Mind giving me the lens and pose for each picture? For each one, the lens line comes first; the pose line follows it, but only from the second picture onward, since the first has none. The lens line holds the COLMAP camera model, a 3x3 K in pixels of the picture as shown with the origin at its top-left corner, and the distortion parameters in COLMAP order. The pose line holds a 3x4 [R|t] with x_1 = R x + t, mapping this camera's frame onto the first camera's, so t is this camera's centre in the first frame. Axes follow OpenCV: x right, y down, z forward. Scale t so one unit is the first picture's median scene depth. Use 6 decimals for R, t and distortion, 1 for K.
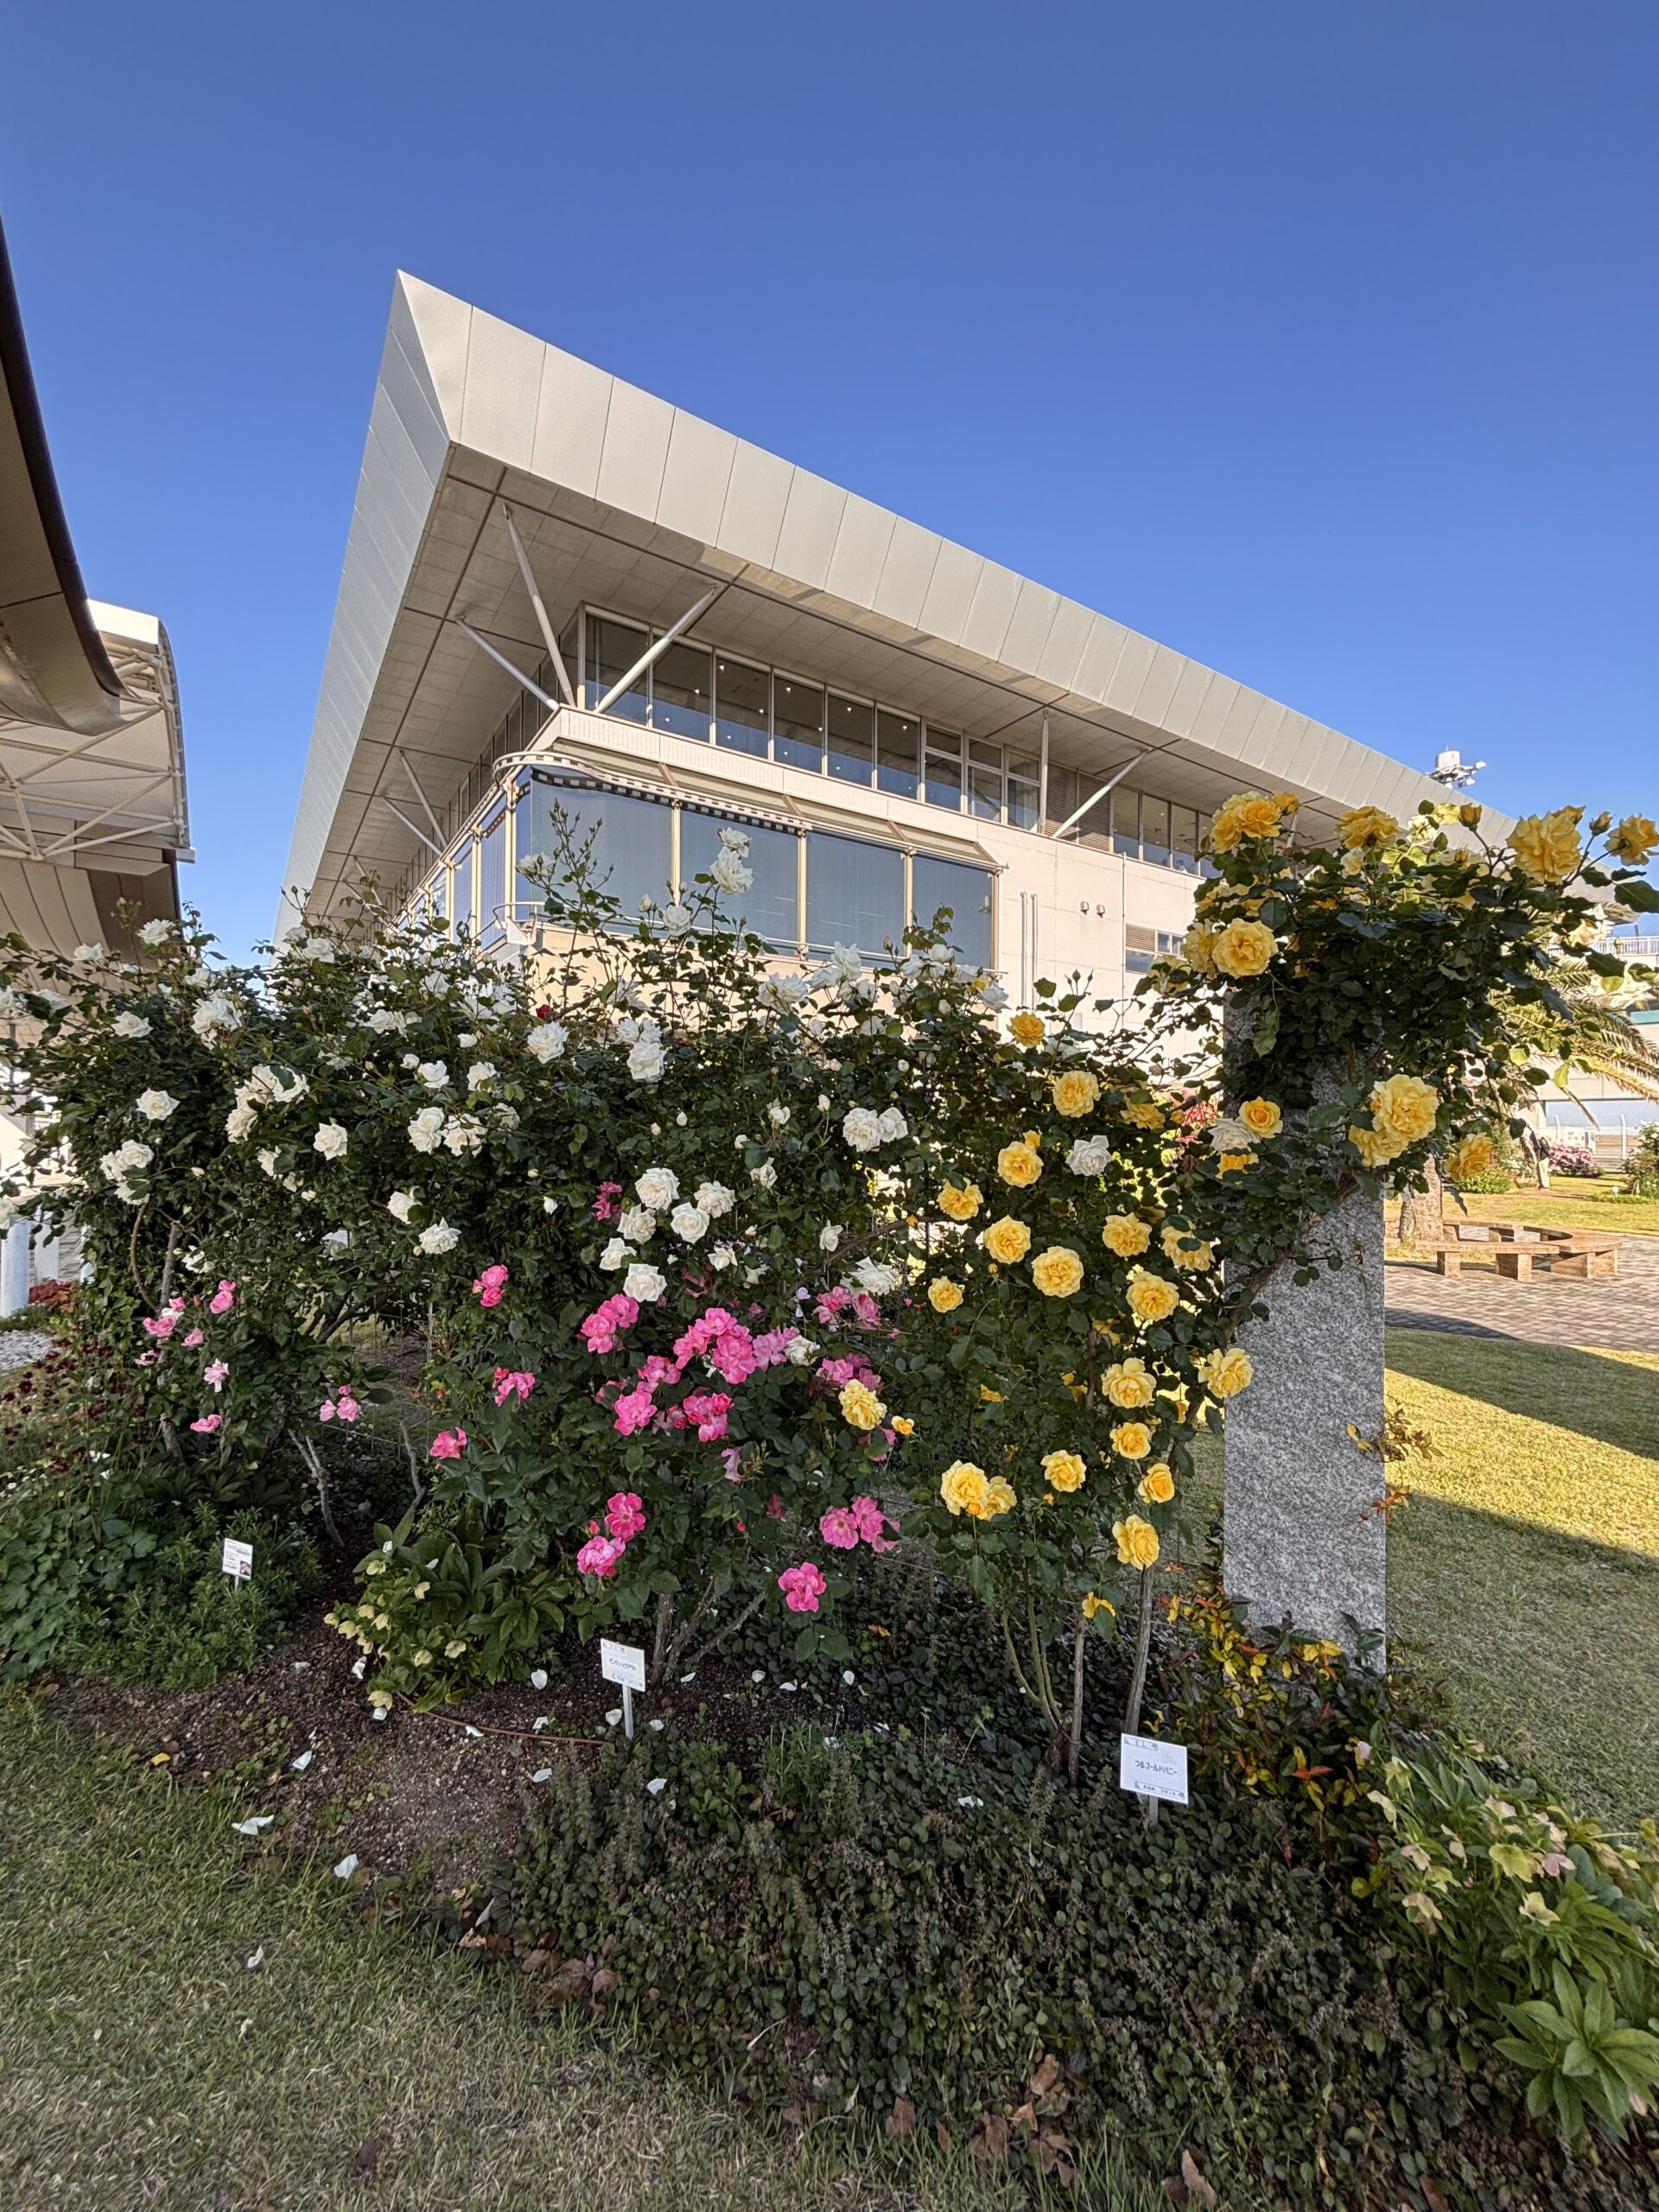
lens RADIAL K [[899.1, 0, 819.1], [0, 899.1, 1102.4], [0, 0, 1]] dist [-0.002920, 0.001569]
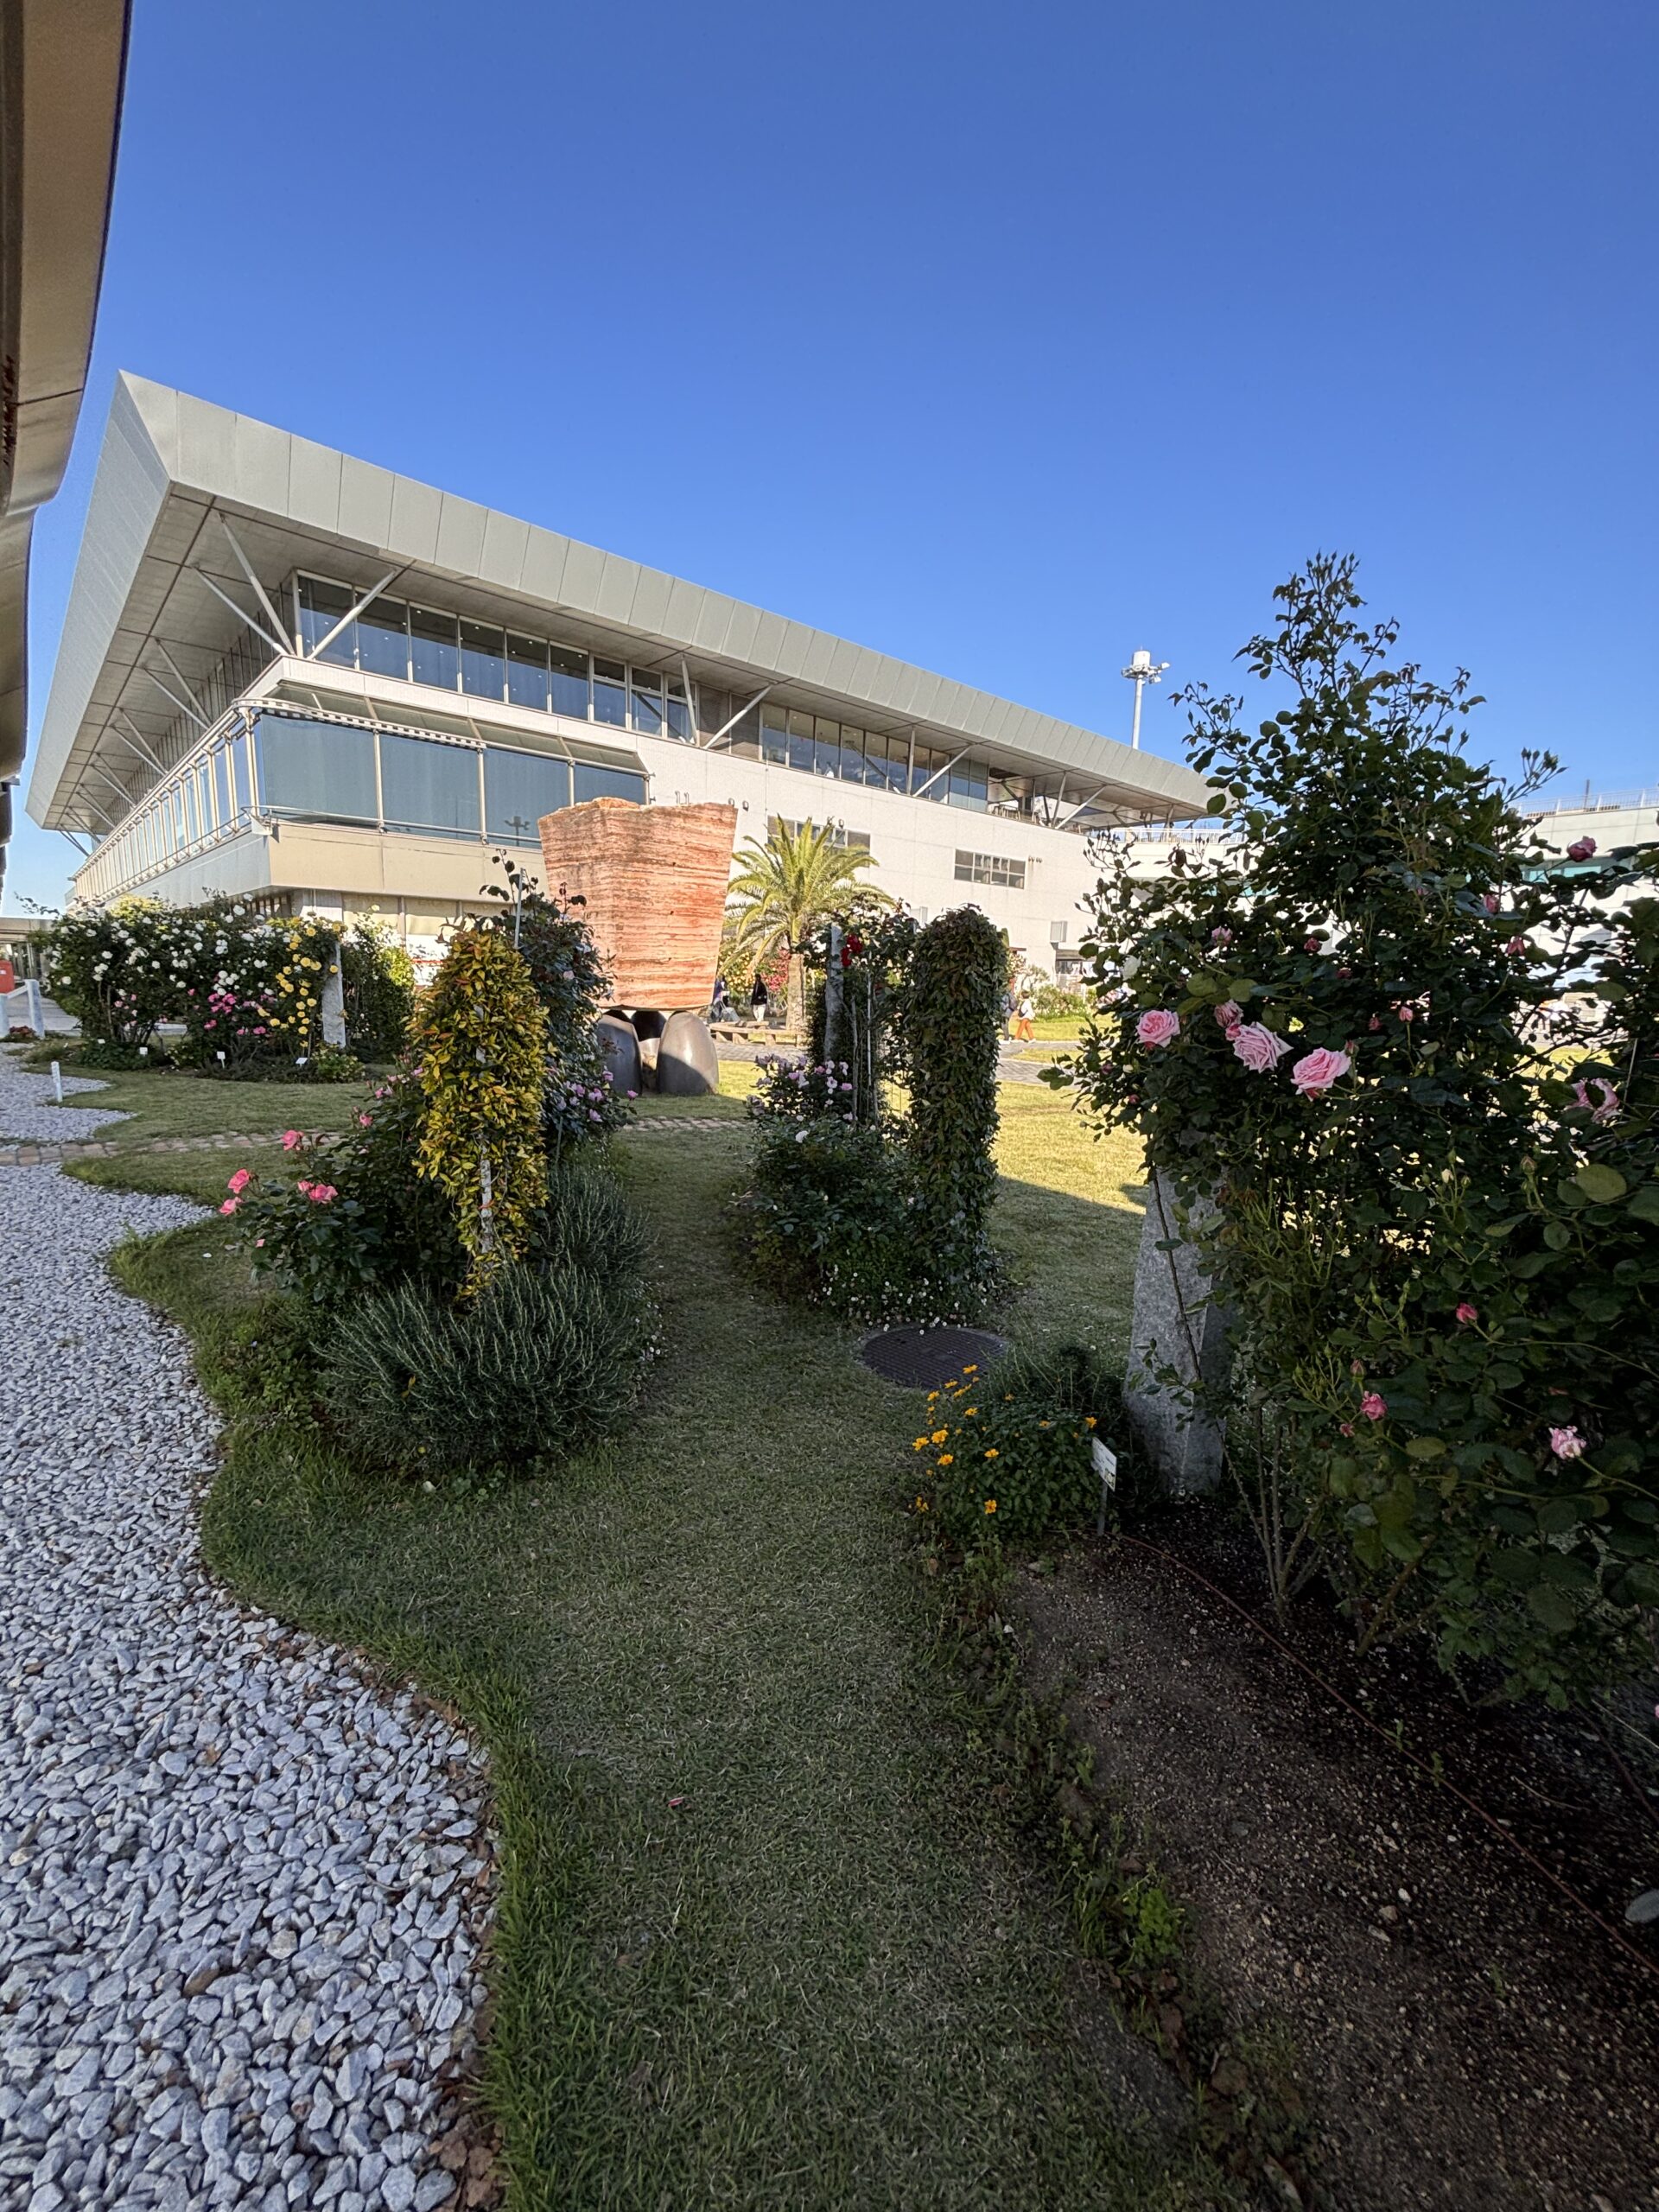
lens RADIAL K [[899.1, 0, 845.2], [0, 899.1, 1114.1], [0, 0, 1]] dist [-0.002920, 0.001569]
pose [[0.984240, -0.008085, 0.176654, 0.328151], [-0.026640, 0.980775, 0.193317, -0.029594], [-0.174821, -0.194977, 0.965102, -0.651827]]
